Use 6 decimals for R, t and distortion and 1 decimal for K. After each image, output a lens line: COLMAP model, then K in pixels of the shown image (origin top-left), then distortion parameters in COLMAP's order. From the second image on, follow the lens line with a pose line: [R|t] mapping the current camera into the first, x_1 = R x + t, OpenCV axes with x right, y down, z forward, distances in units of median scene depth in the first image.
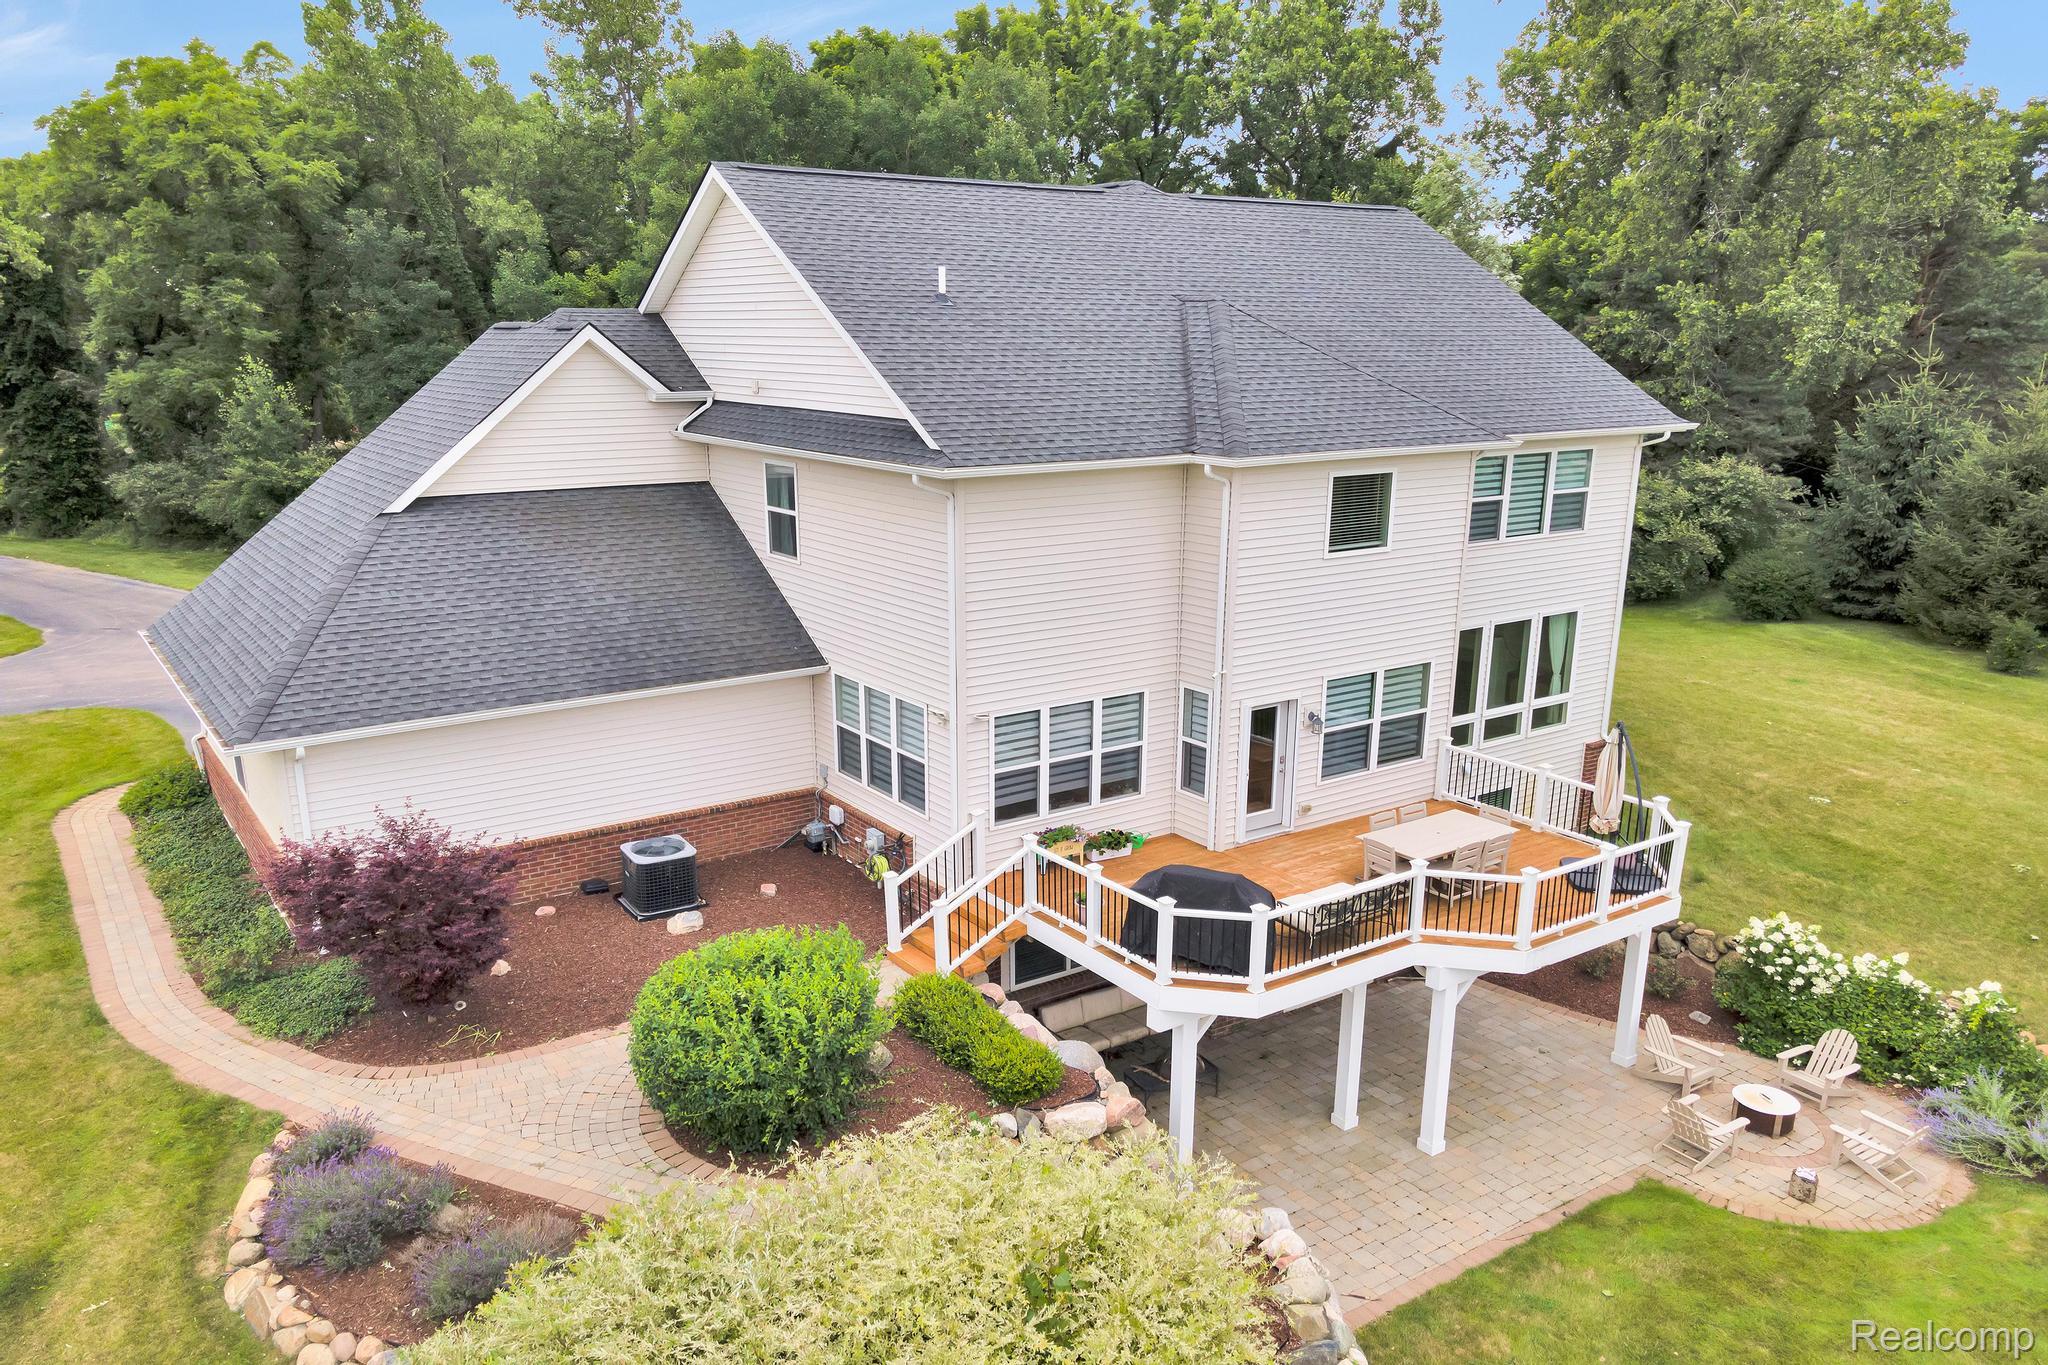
lens RADIAL K [[1476.7, 0, 1024.0], [0, 1476.7, 682.5], [0, 0, 1]] dist [0.004305, 0.038319]
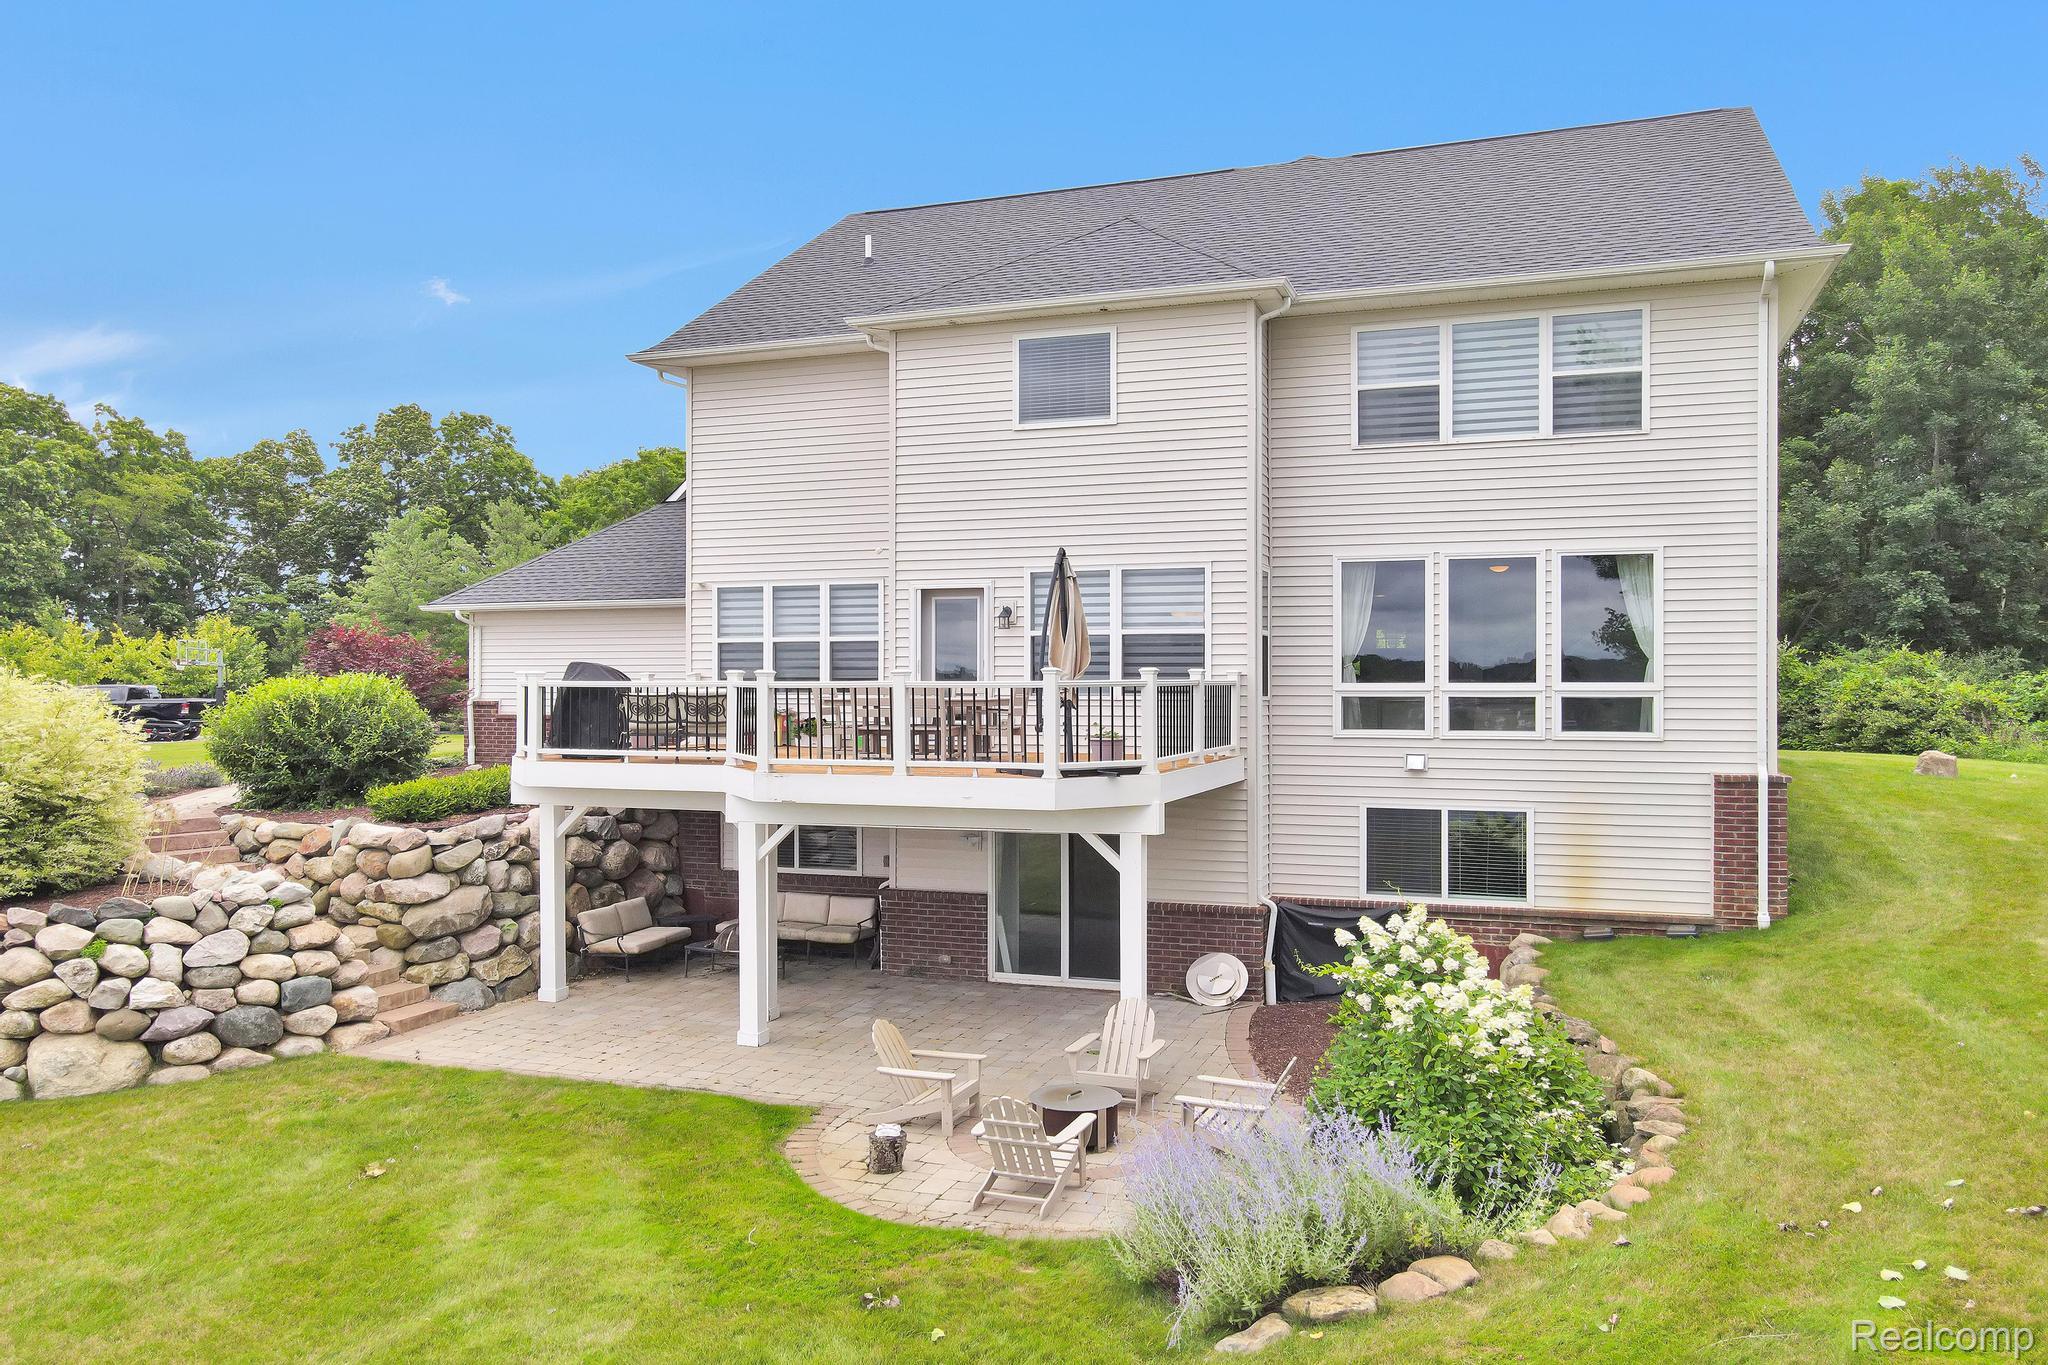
lens RADIAL K [[1476.7, 0, 1024.0], [0, 1476.7, 682.5], [0, 0, 1]] dist [0.004305, 0.038319]
pose [[0.561497, -0.003046, -0.827473, 0.804322], [-0.187511, 0.973512, -0.130822, 0.152505], [0.805953, 0.228617, 0.546053, 0.466083]]
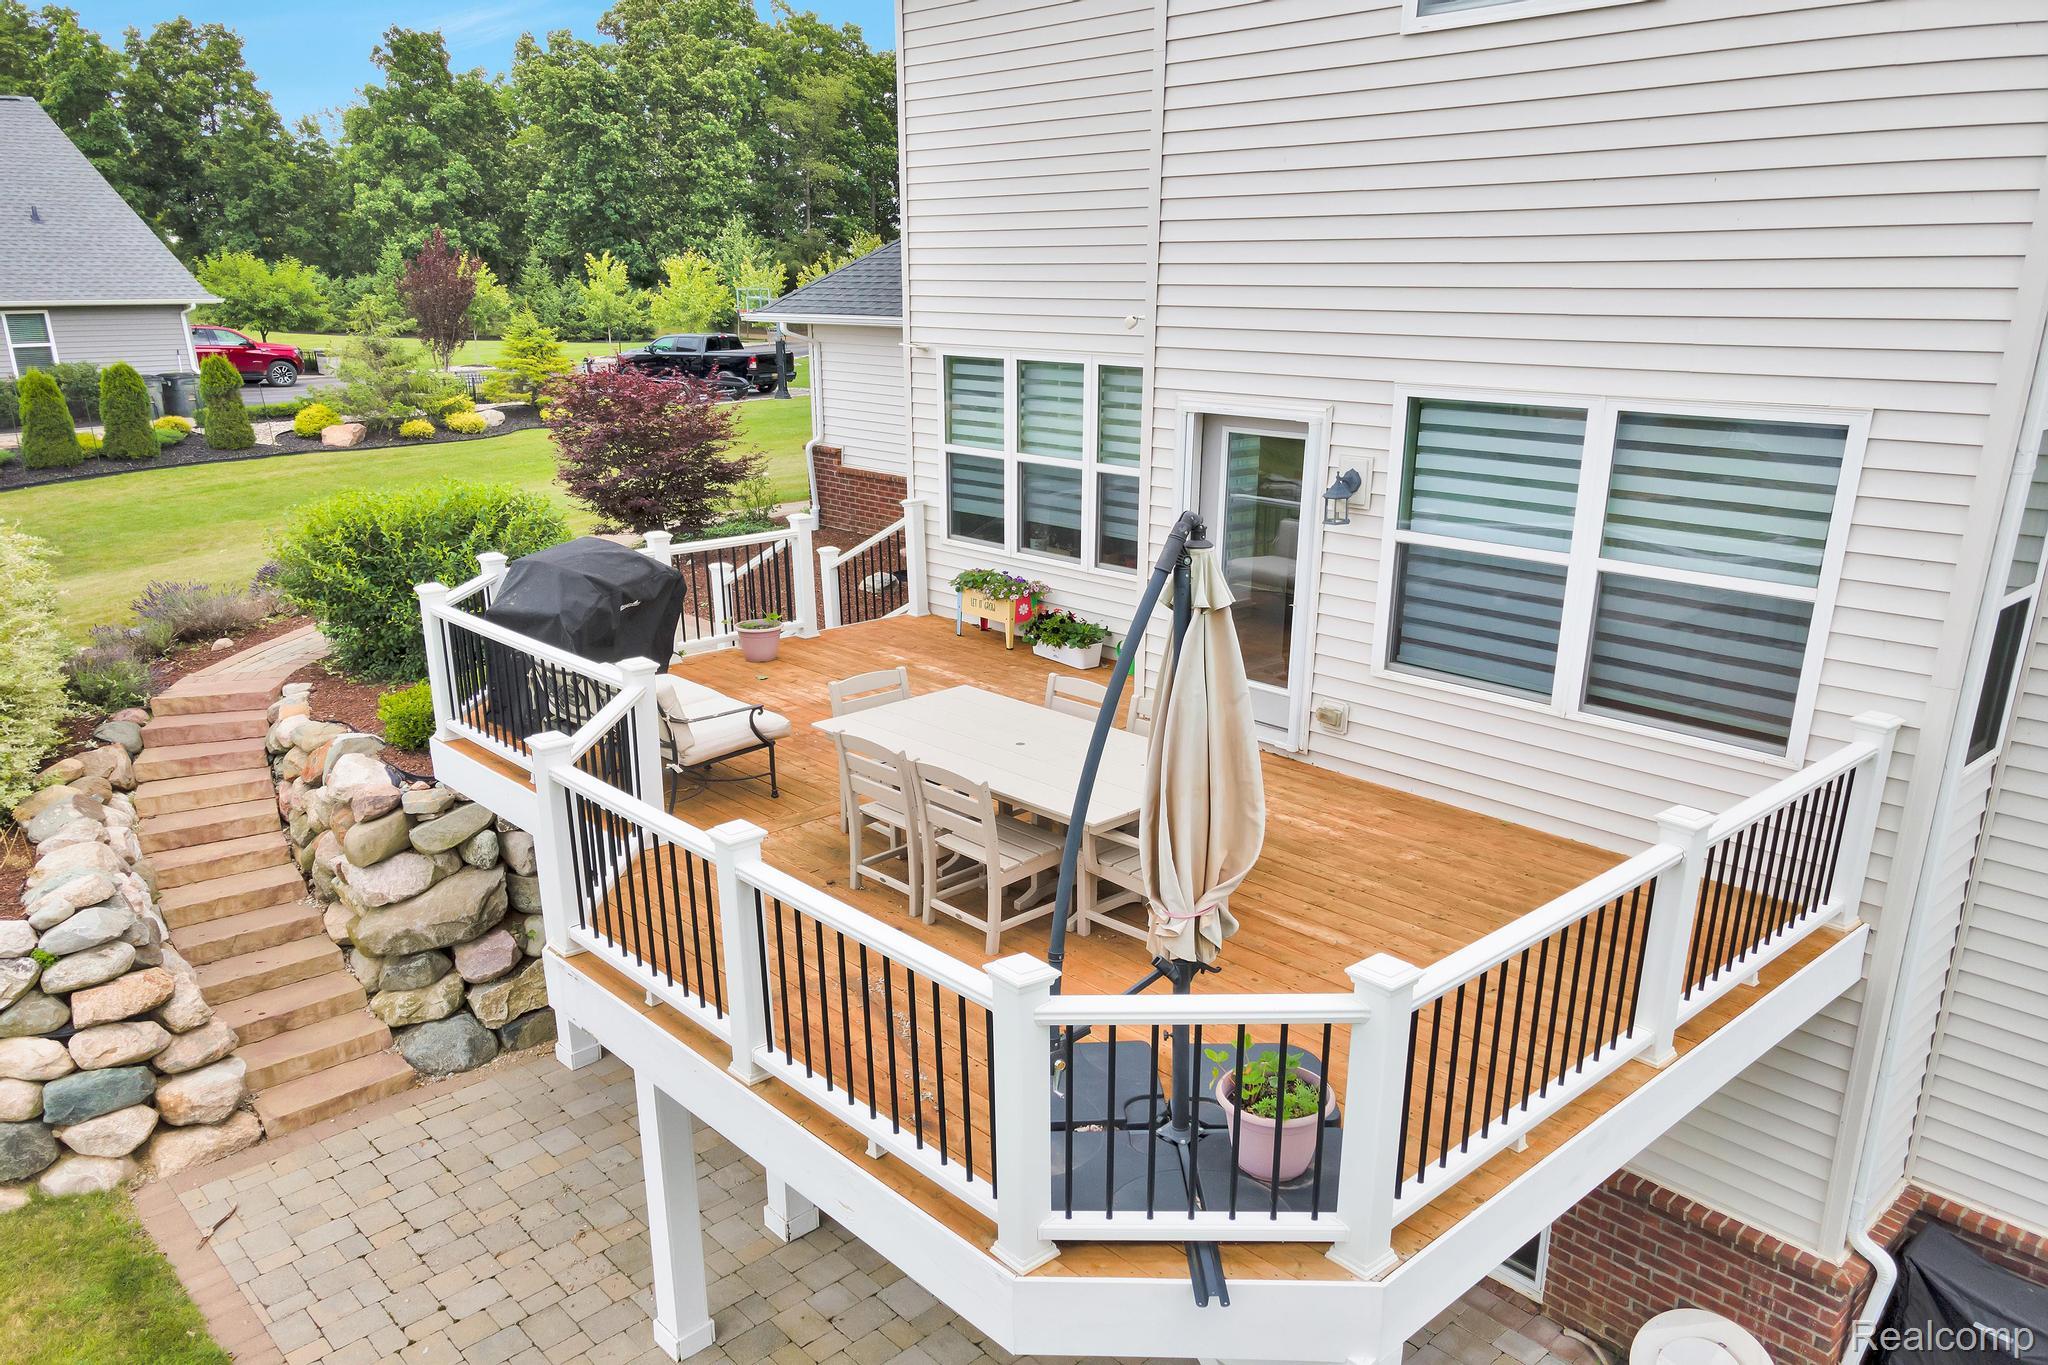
lens RADIAL K [[1455.3, 0, 1026.2], [0, 1455.3, 767.4], [0, 0, 1]] dist [0.029933, -0.001487]
pose [[0.120609, 0.319645, -0.939830, 0.502264], [-0.231528, 0.929689, 0.286484, 0.001595], [0.965323, 0.183045, 0.186136, 0.741653]]
